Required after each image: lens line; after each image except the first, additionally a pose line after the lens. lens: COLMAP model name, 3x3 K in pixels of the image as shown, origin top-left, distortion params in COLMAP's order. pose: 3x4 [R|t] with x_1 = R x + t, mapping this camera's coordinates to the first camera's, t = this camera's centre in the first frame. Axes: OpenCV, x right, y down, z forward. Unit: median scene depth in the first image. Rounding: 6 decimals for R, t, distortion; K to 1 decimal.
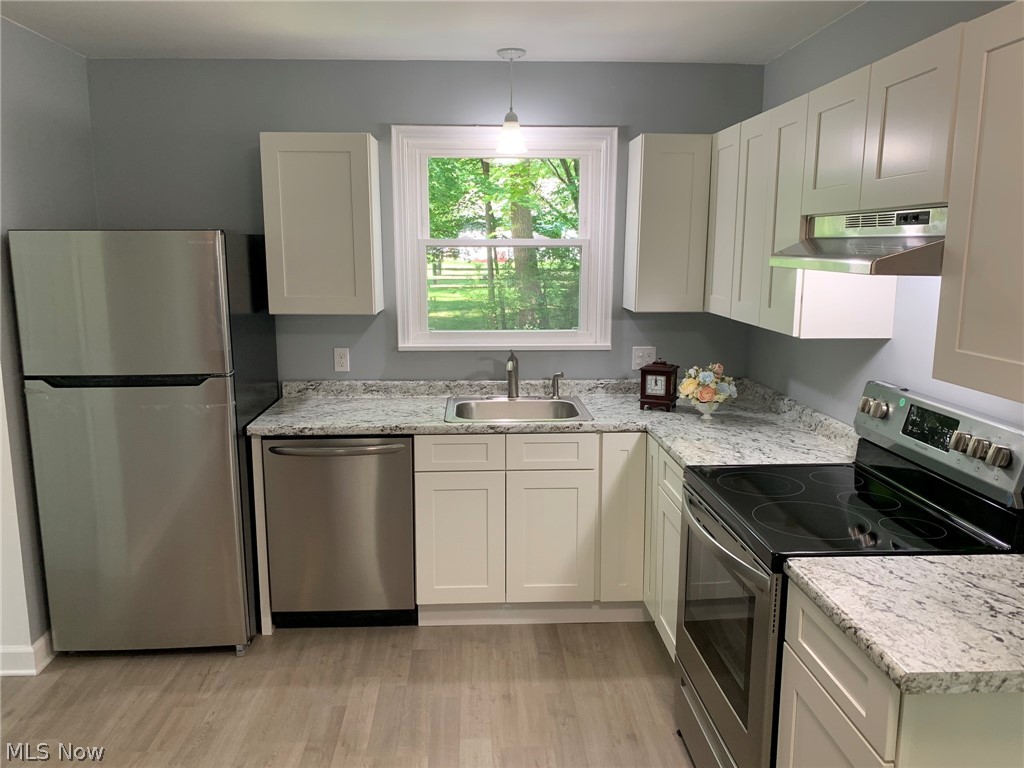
lens RADIAL K [[783.7, 0, 511.9], [0, 783.7, 382.2], [0, 0, 1]] dist [0.038527, -0.028058]
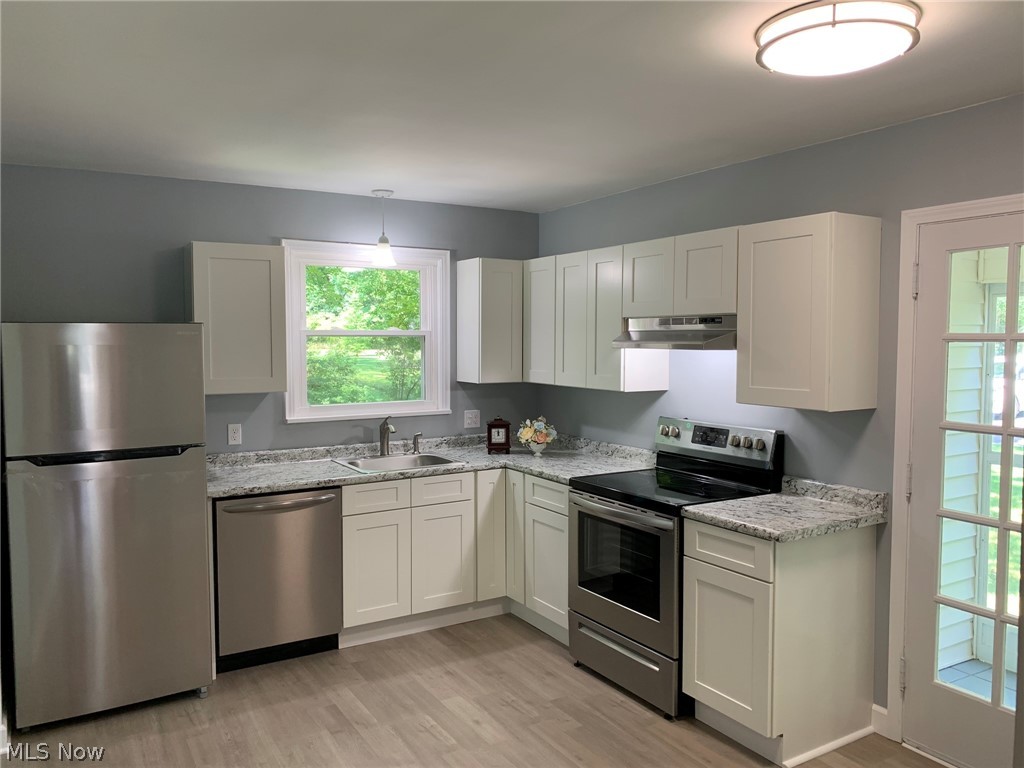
lens RADIAL K [[783.7, 0, 510.3], [0, 783.7, 384.5], [0, 0, 1]] dist [0.038527, -0.028058]
pose [[0.881618, -0.031927, 0.470882, -0.464608], [0.083960, 0.992405, -0.089909, 0.042039], [-0.464435, 0.118800, 0.877603, -0.234355]]
